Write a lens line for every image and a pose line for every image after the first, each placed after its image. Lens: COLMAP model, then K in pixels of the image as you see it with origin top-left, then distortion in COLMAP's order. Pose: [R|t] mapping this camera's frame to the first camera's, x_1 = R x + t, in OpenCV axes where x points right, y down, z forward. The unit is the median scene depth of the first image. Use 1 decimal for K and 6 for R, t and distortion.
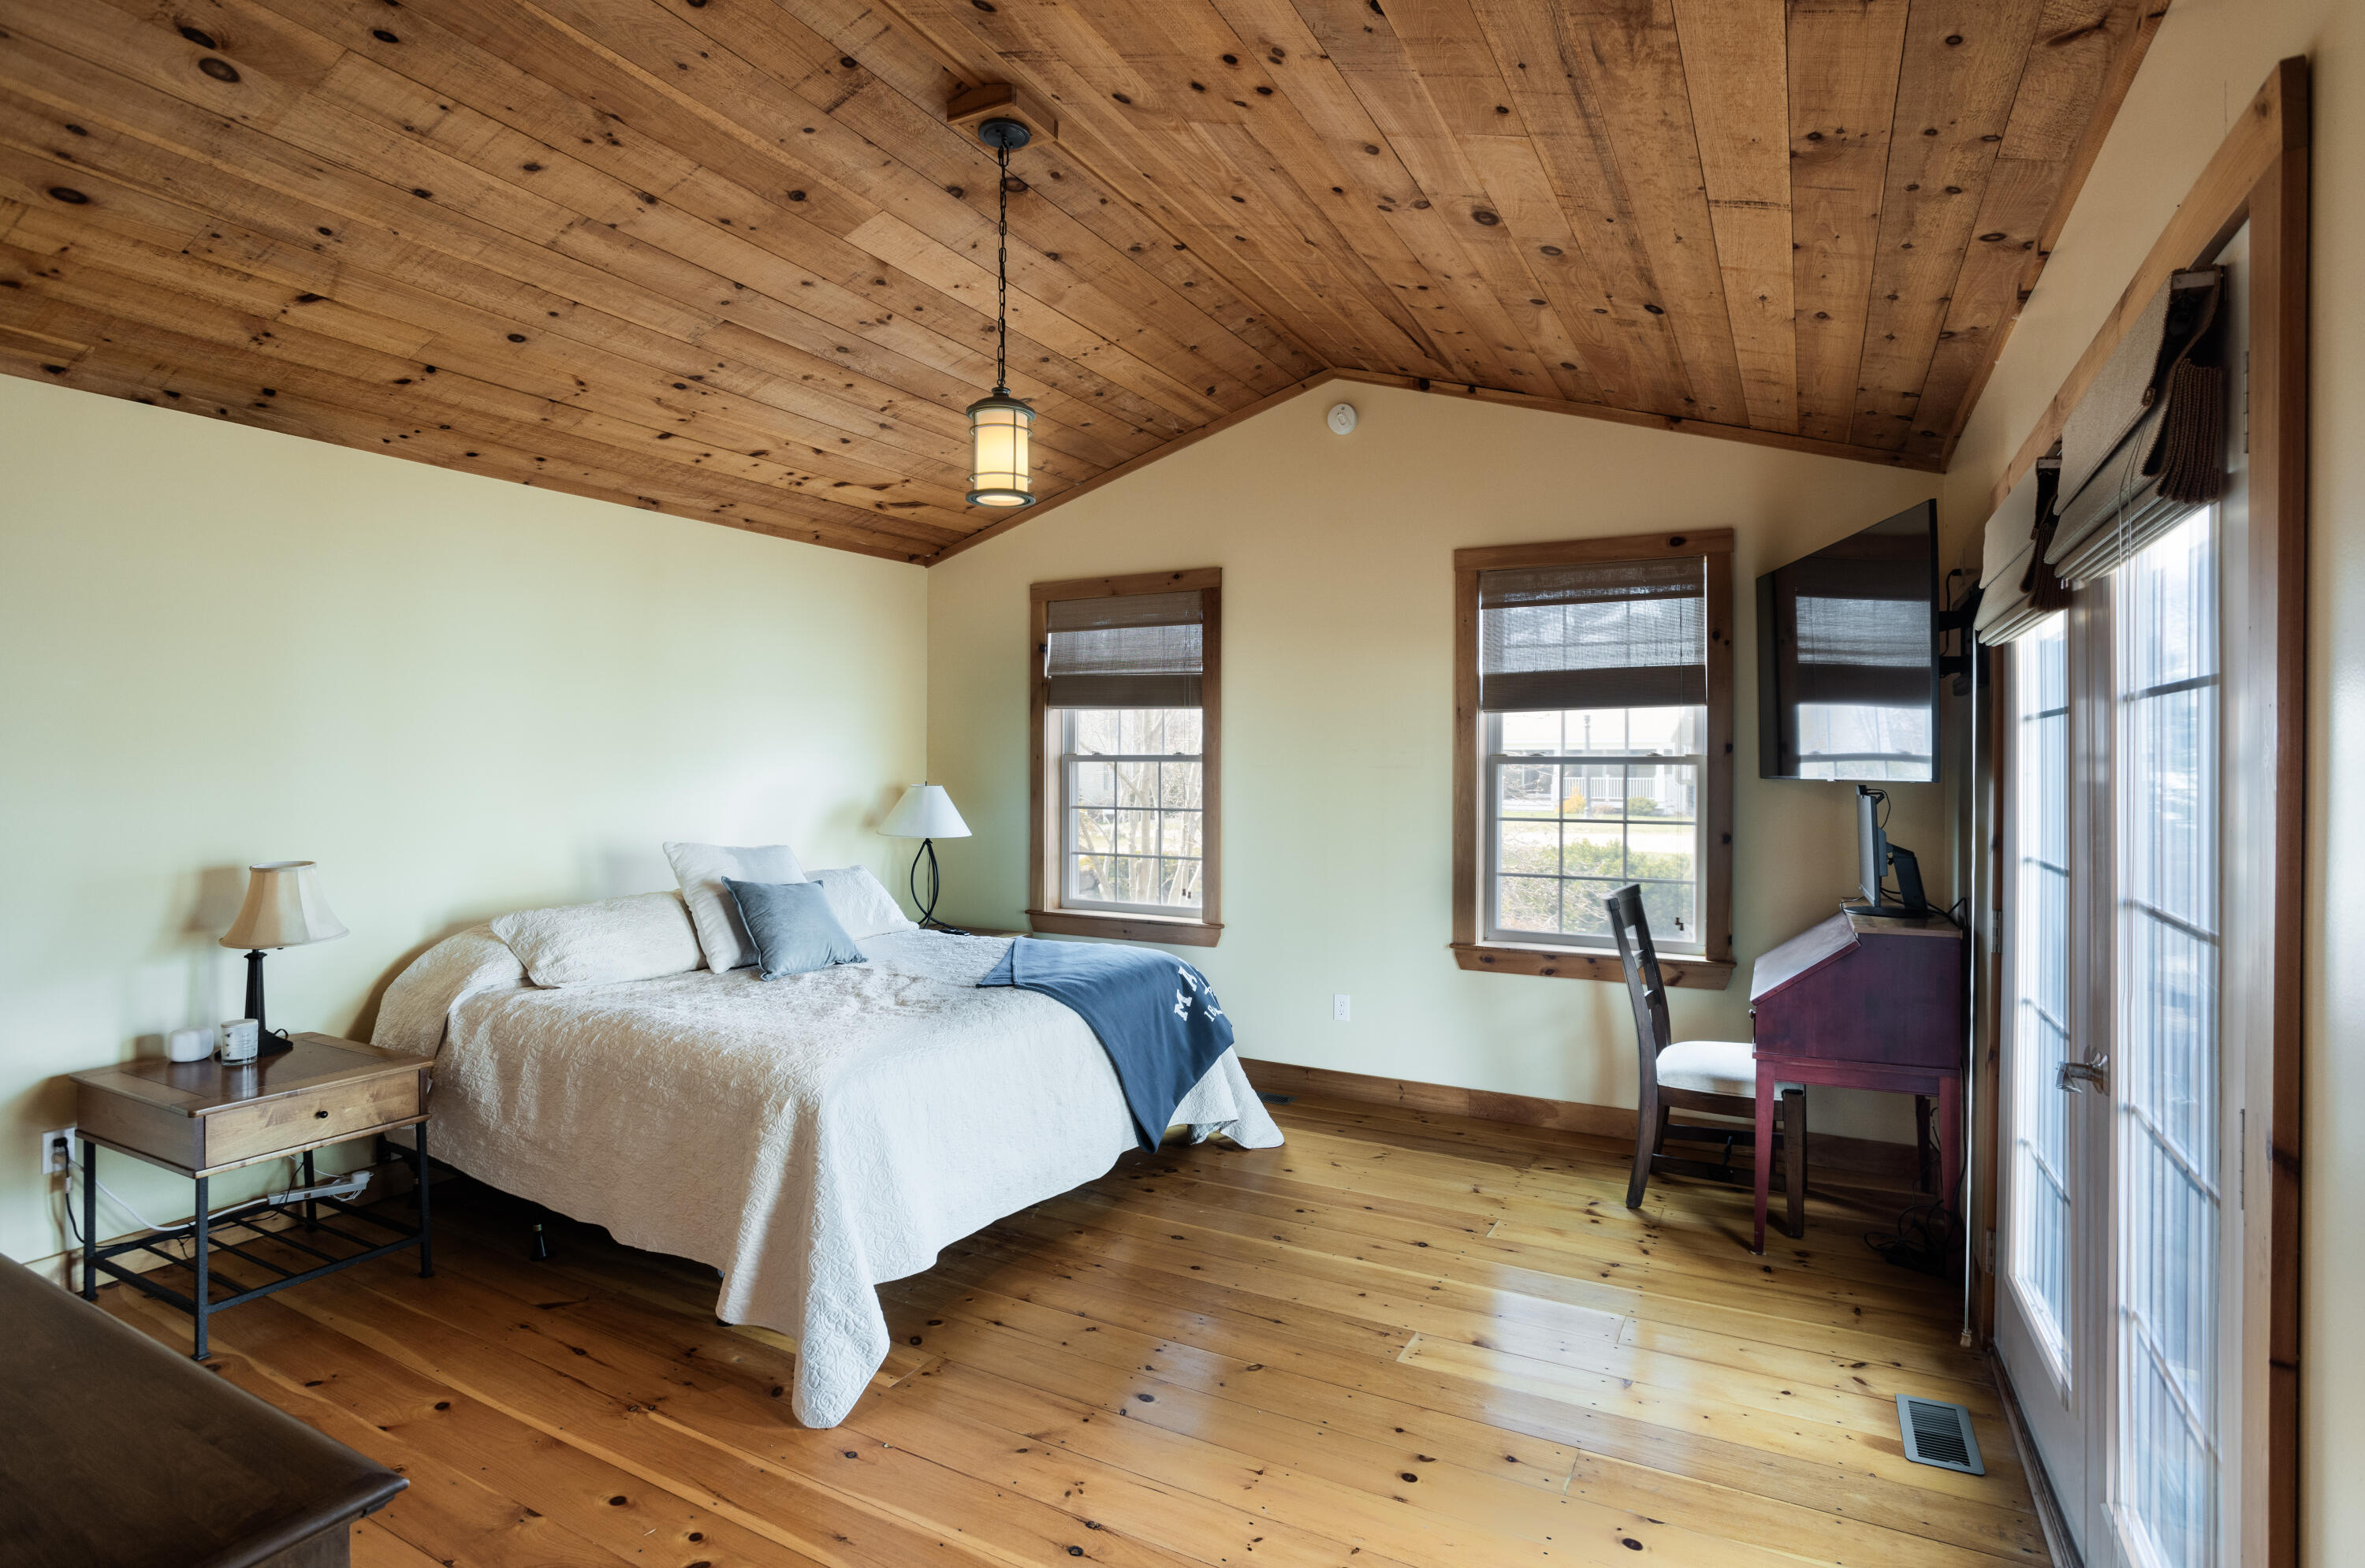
lens RADIAL K [[1133.8, 0, 1198.2], [0, 1133.8, 772.5], [0, 0, 1]] dist [-0.041163, 0.025287]
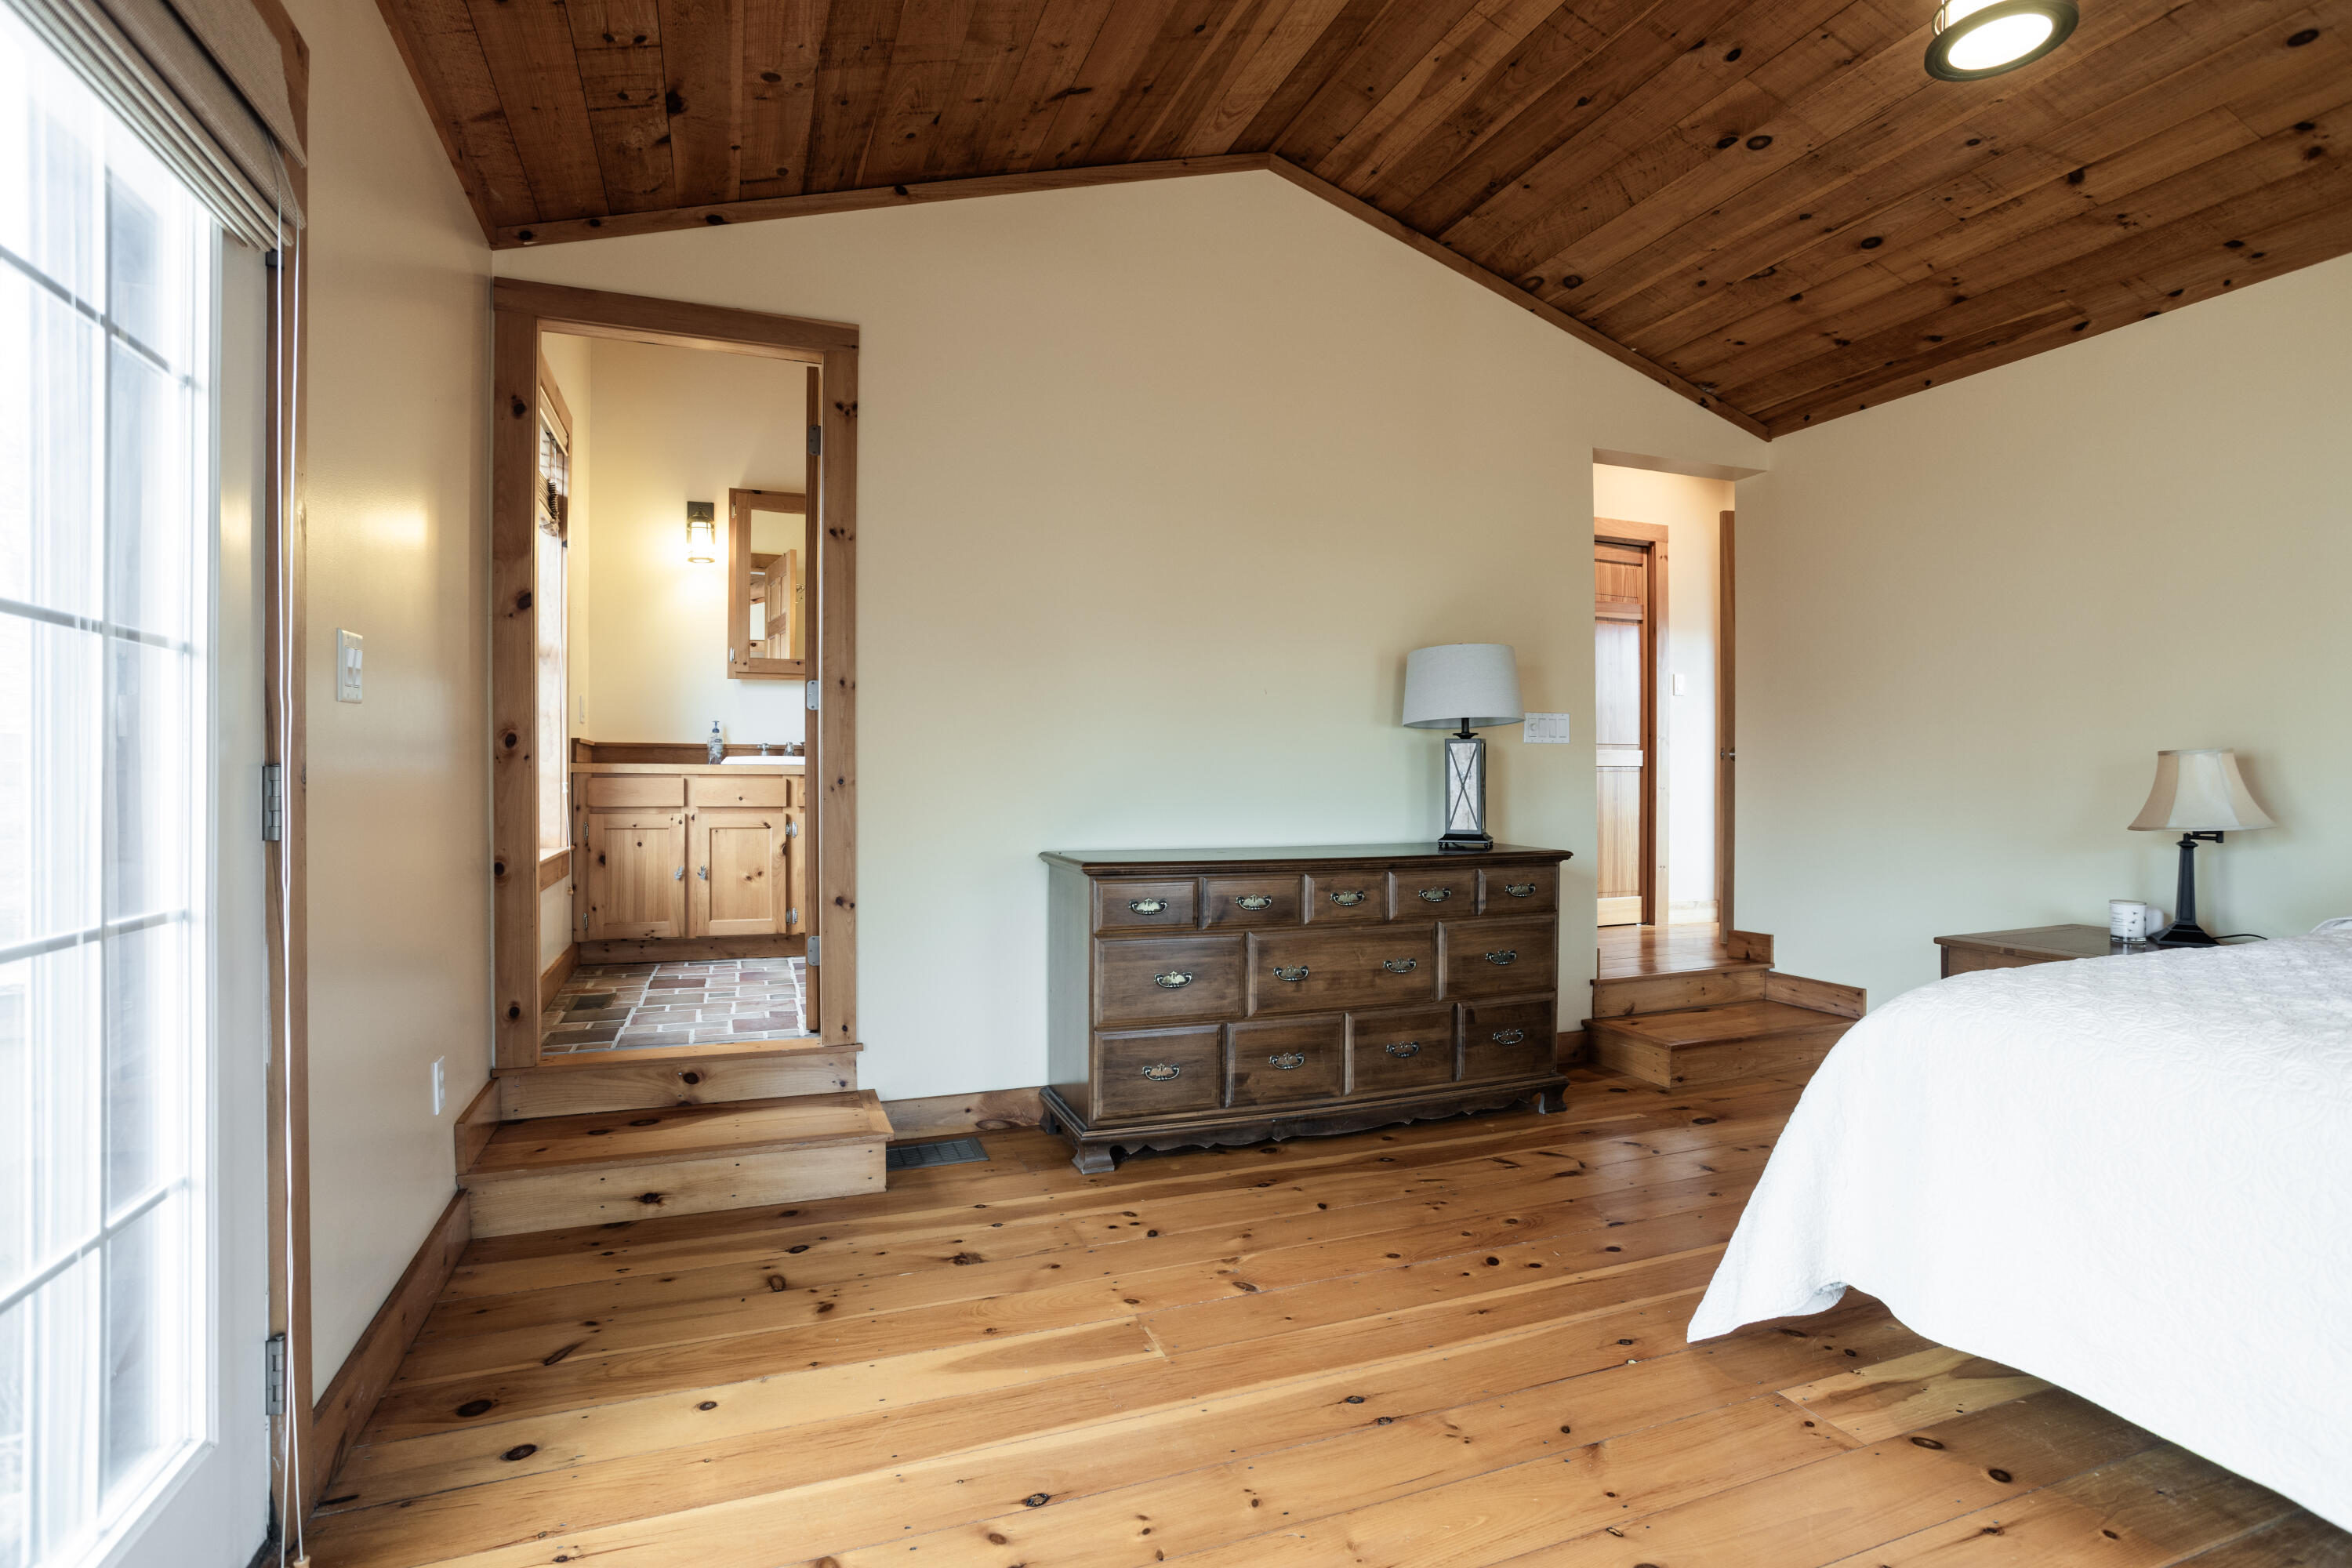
lens RADIAL K [[1127.6, 0, 1181.0], [0, 1127.6, 770.1], [0, 0, 1]] dist [-0.041163, 0.025287]
pose [[-0.629580, -0.000006, -0.776936, 0.612258], [-0.008288, 0.999943, 0.006708, 0.137228], [0.776891, 0.010662, -0.629544, 1.261860]]
